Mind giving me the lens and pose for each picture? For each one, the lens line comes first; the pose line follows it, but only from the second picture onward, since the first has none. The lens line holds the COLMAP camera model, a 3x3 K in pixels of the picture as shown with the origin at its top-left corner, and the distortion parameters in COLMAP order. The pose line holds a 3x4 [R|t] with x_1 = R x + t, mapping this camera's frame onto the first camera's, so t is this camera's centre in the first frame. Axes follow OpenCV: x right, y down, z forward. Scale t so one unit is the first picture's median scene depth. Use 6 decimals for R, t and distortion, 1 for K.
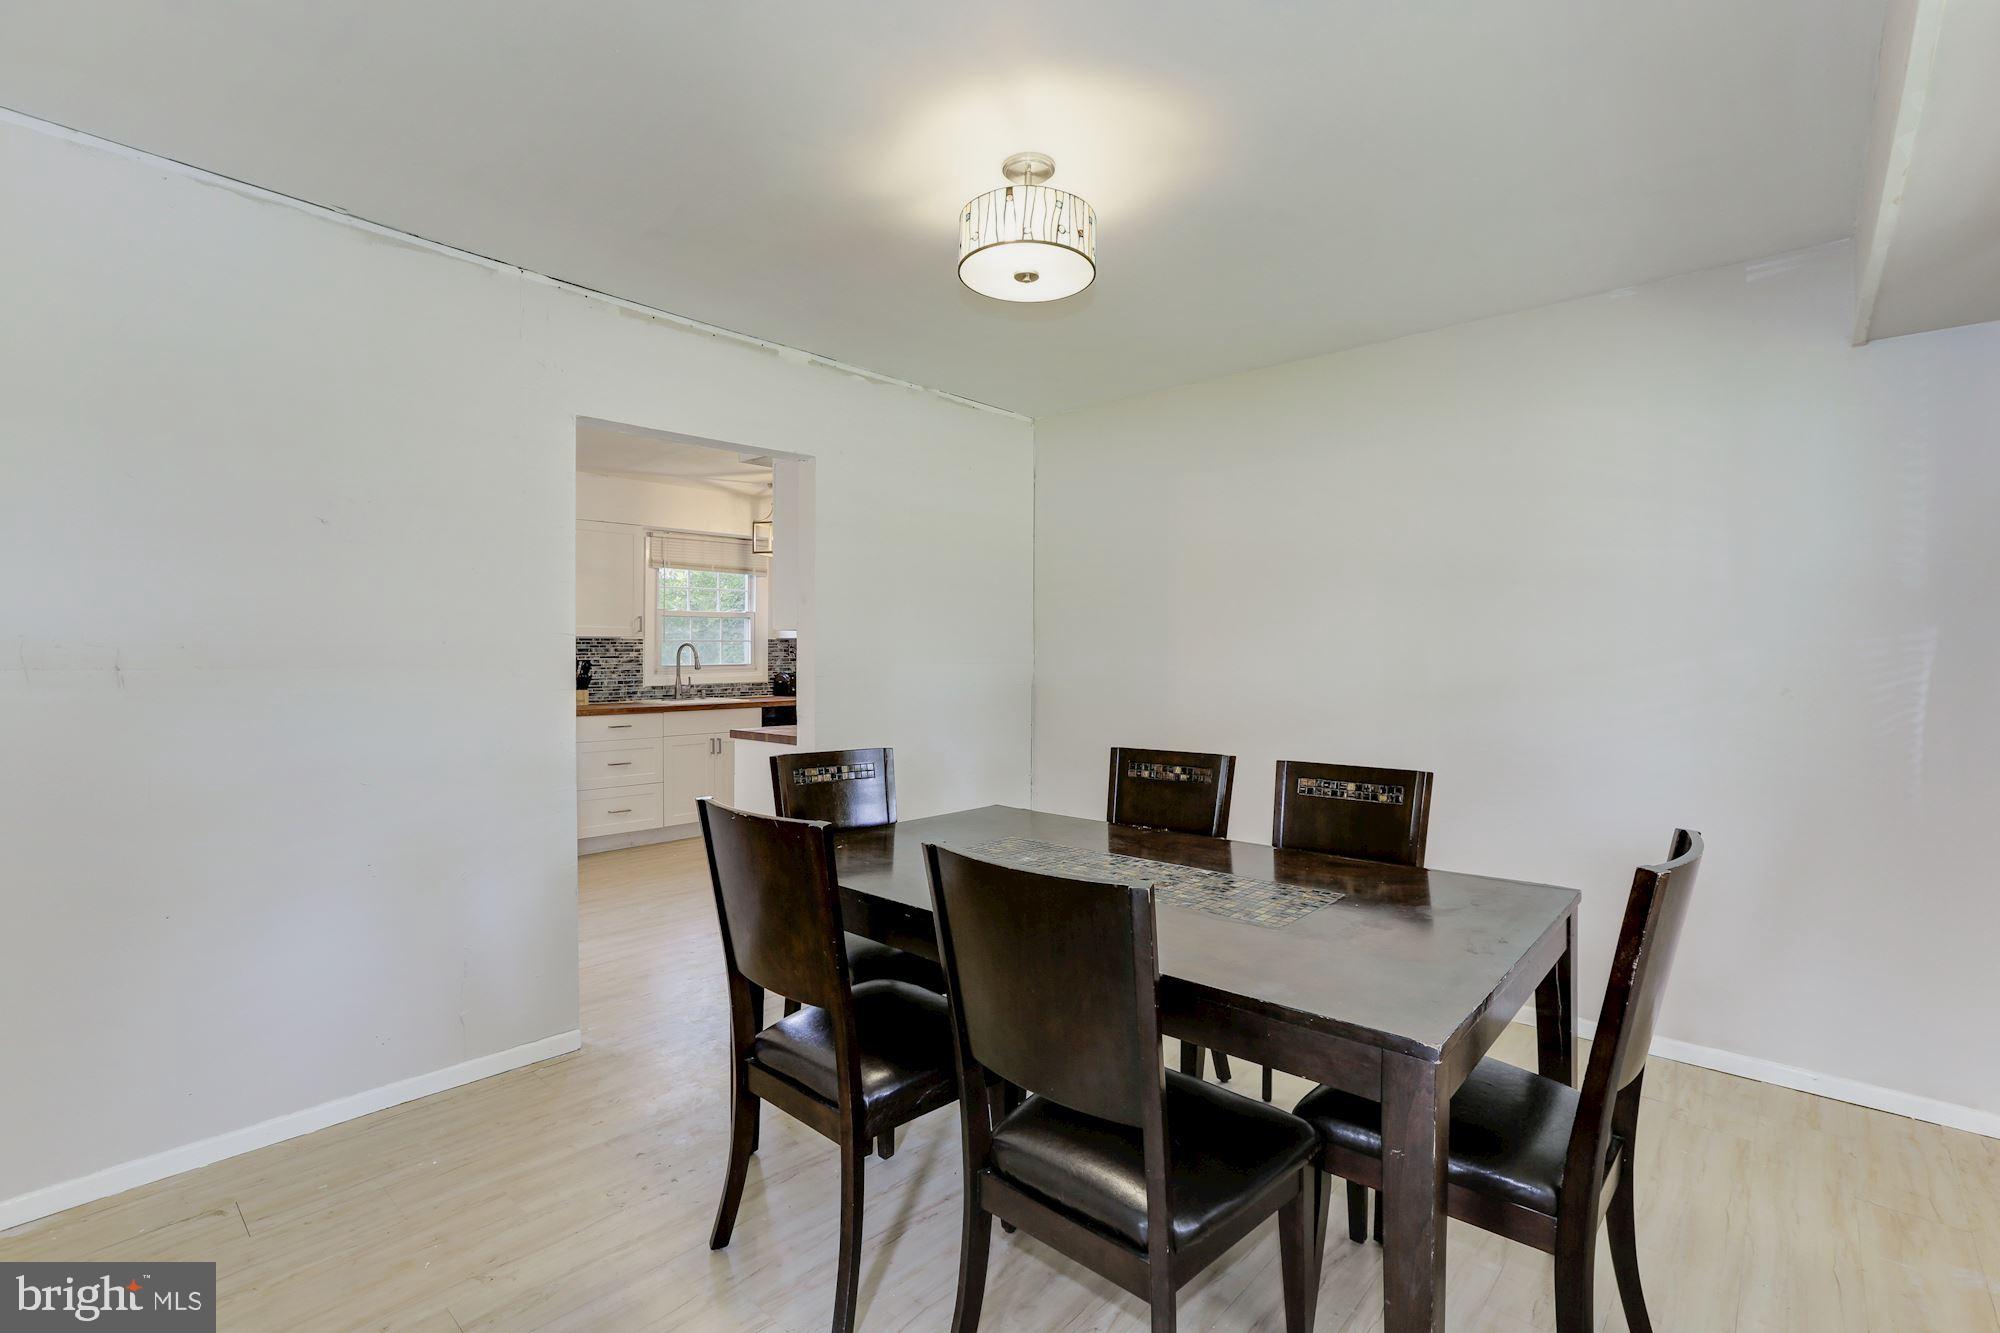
lens RADIAL K [[909.1, 0, 1001.7], [0, 909.1, 663.0], [0, 0, 1]] dist [-0.034820, 0.014265]
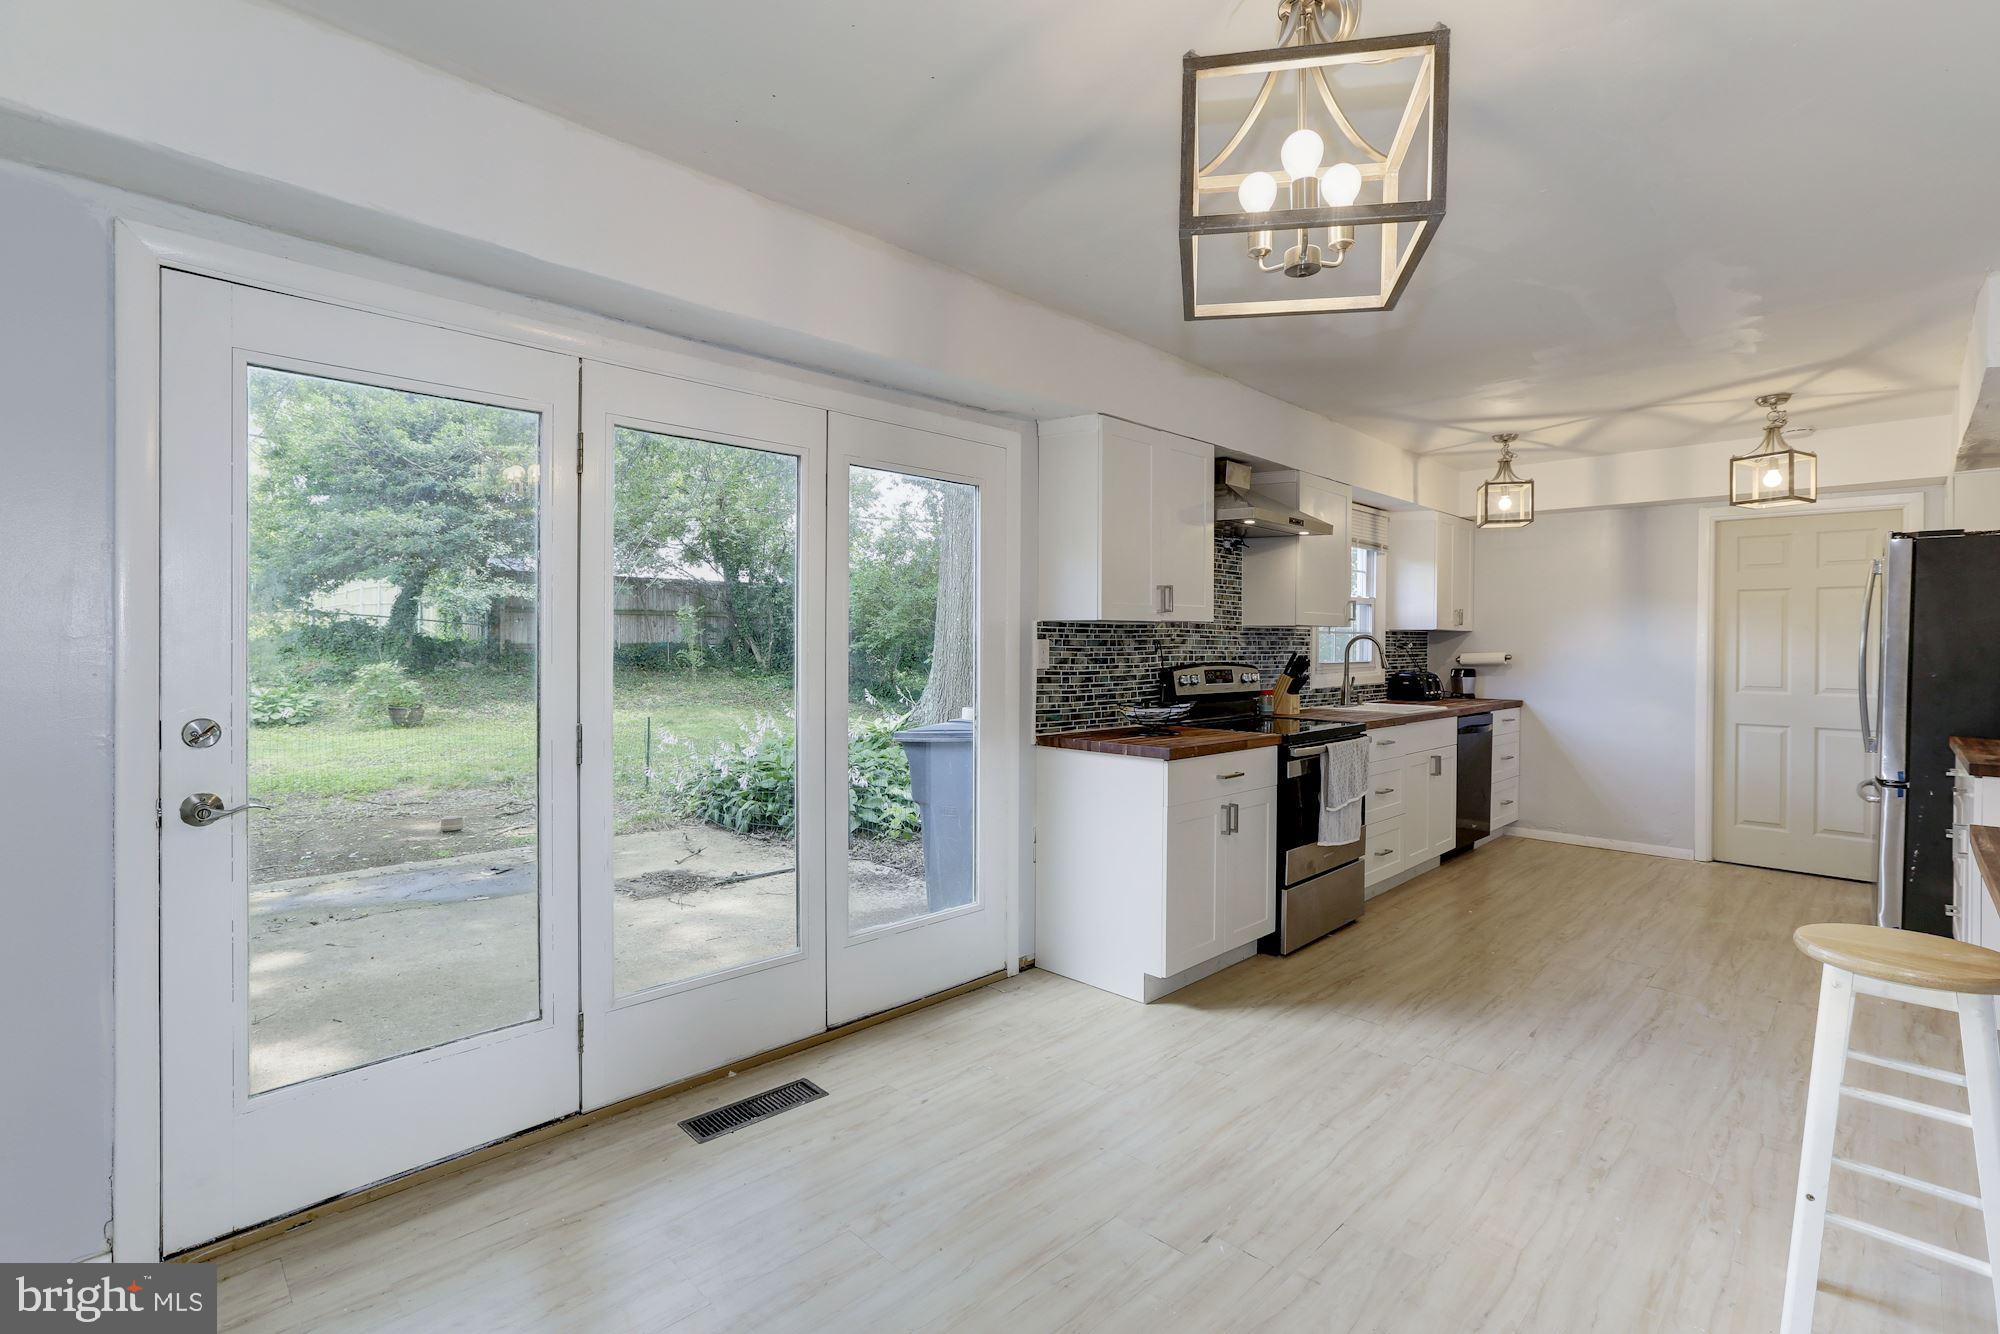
lens RADIAL K [[909.1, 0, 997.6], [0, 909.1, 649.8], [0, 0, 1]] dist [-0.034820, 0.014265]
pose [[0.997326, -0.006094, -0.072823, -0.604137], [0.004795, 0.999827, -0.017996, 0.004395], [0.072920, 0.017599, 0.997183, 0.188623]]
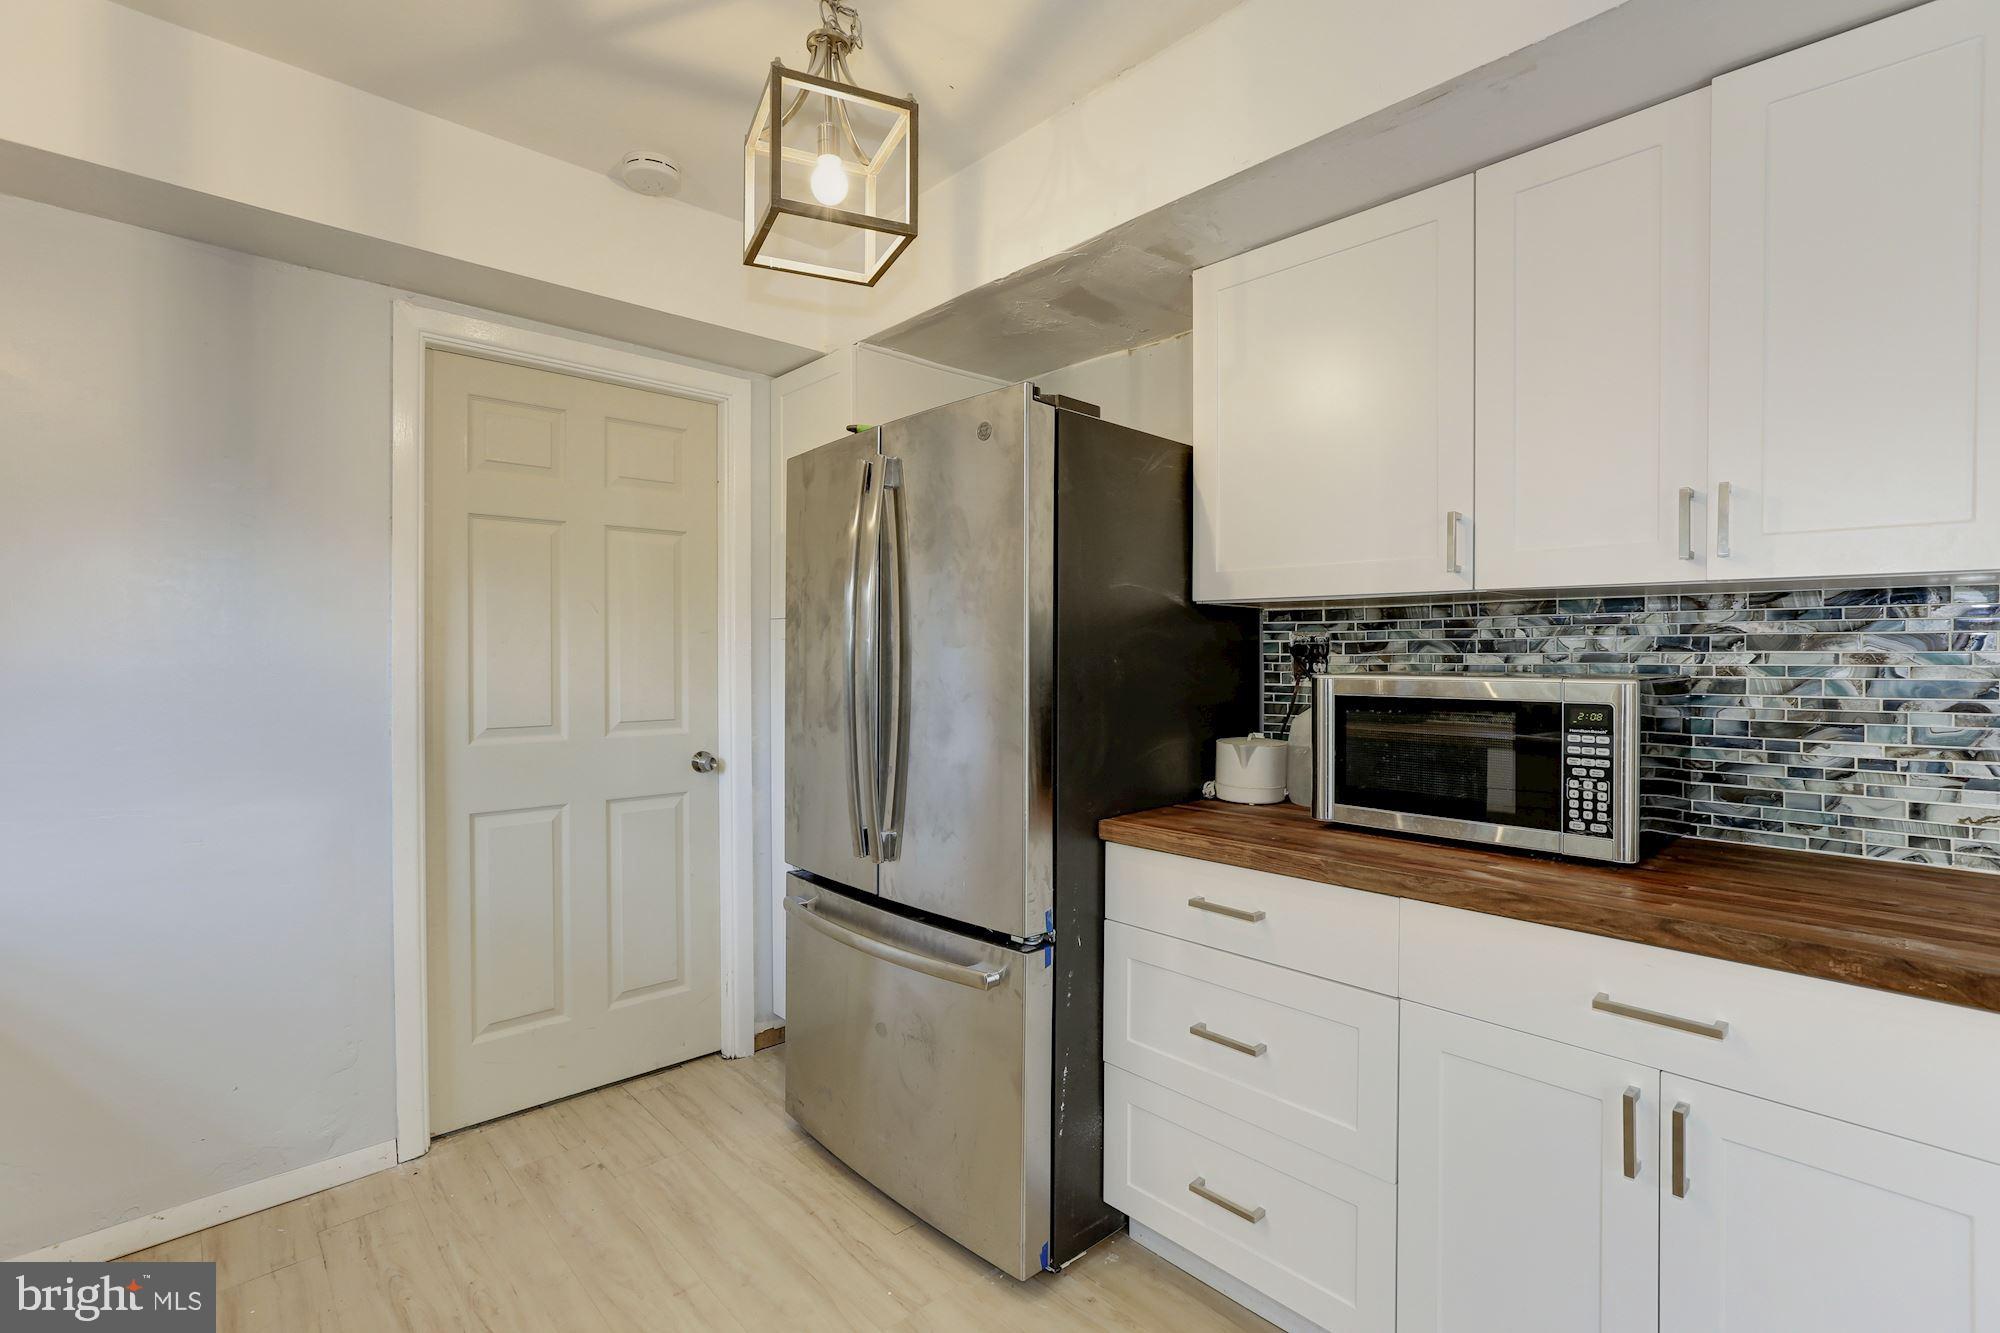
lens RADIAL K [[909.1, 0, 1002.4], [0, 909.1, 658.4], [0, 0, 1]] dist [-0.034820, 0.014265]
pose [[0.108129, -0.020689, 0.993922, -0.335227], [0.021222, 0.999604, 0.018499, -0.004660], [-0.993910, 0.019093, 0.108525, 0.782781]]
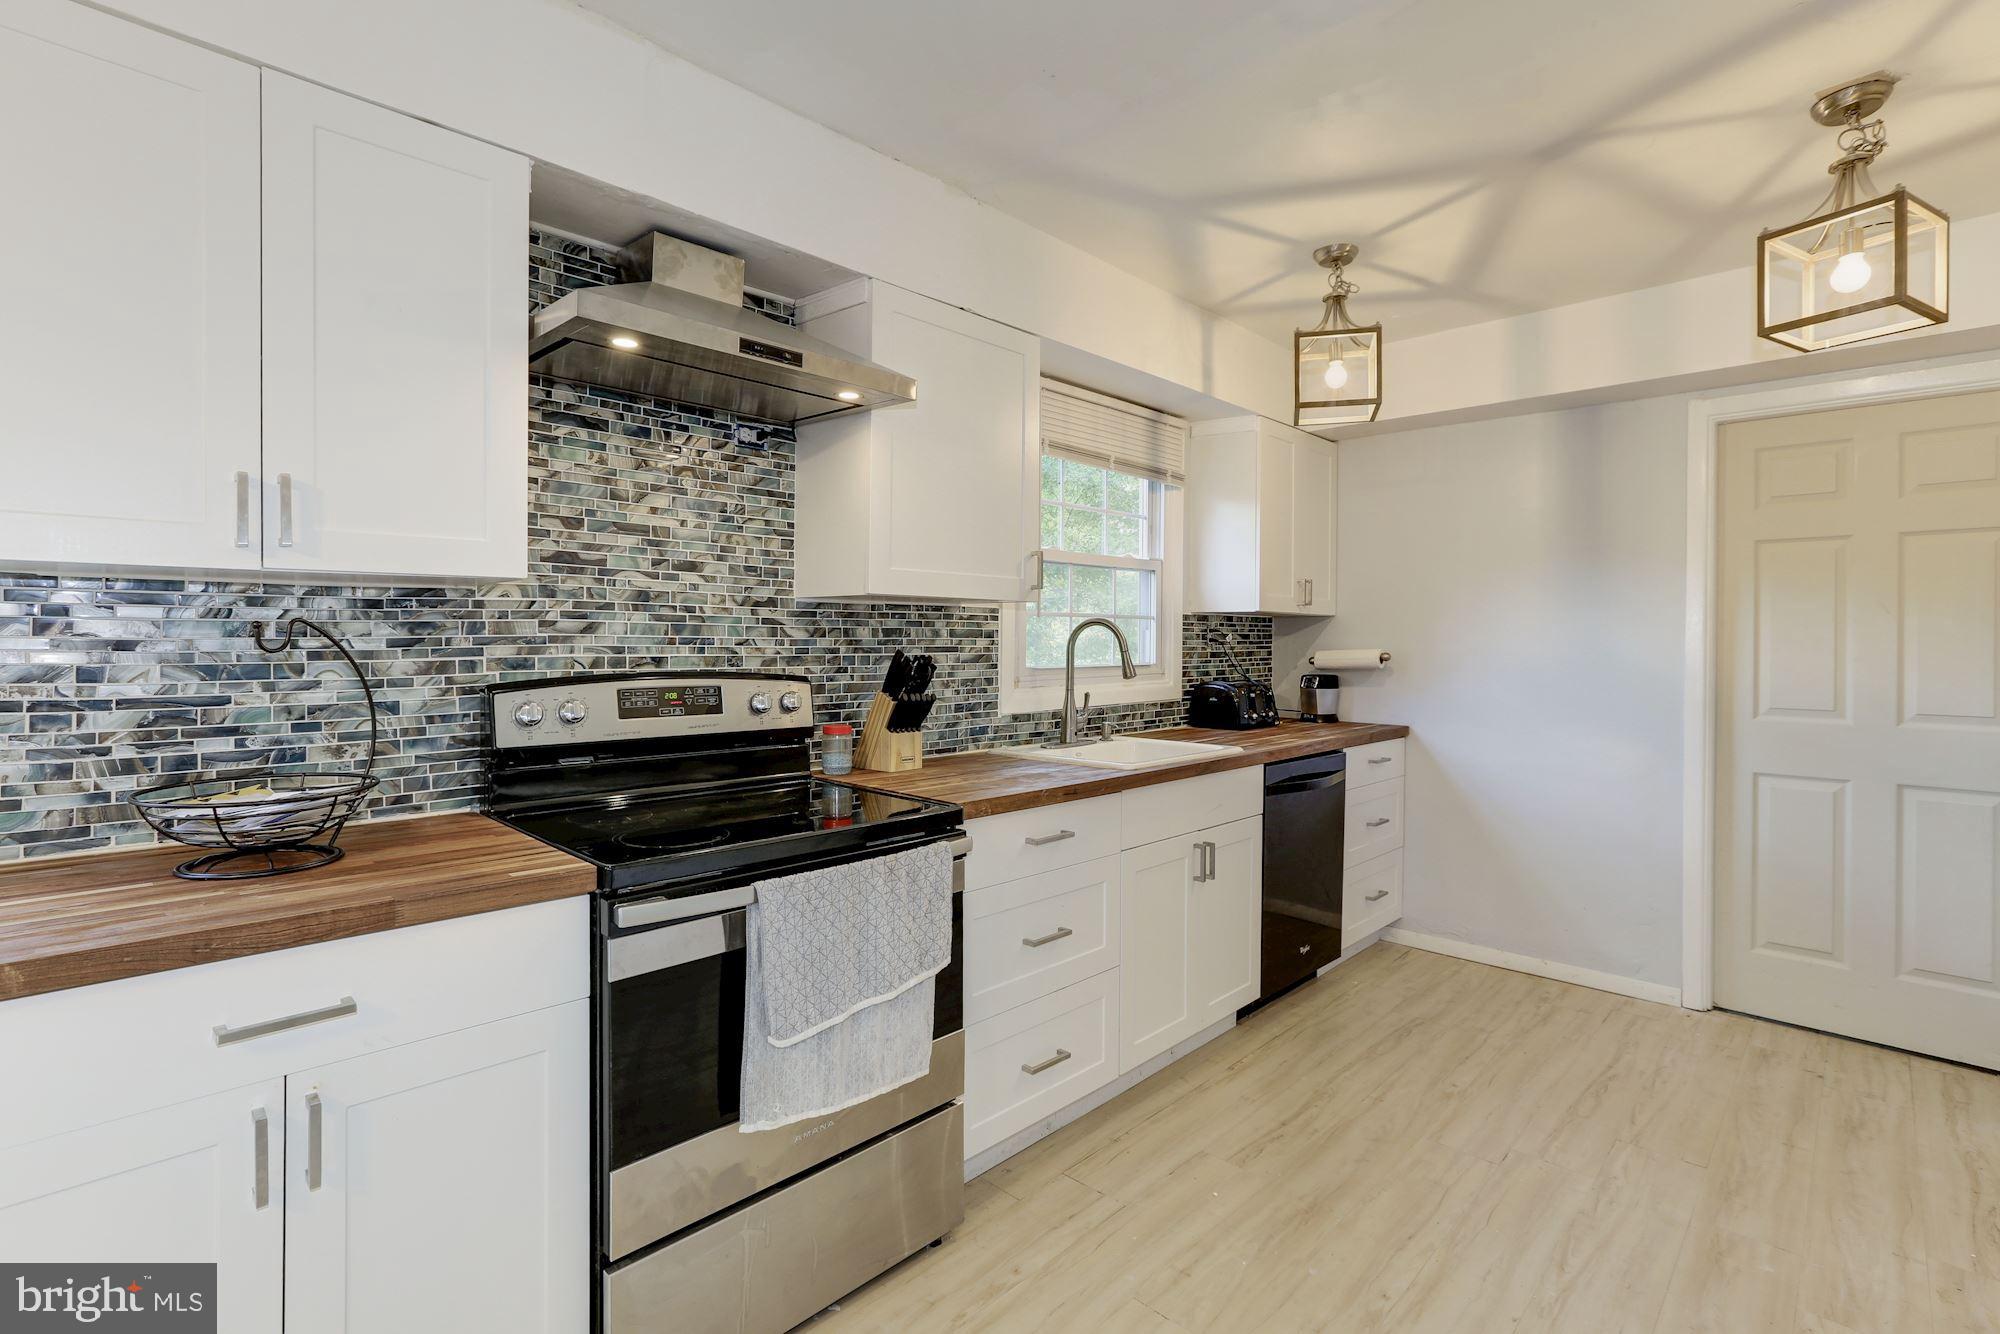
lens RADIAL K [[909.1, 0, 997.3], [0, 909.1, 644.7], [0, 0, 1]] dist [-0.034820, 0.014265]
pose [[0.998177, -0.006748, -0.059980, -0.365829], [0.005593, 0.999796, -0.019401, -0.000128], [0.060099, 0.019030, 0.998011, 0.549641]]
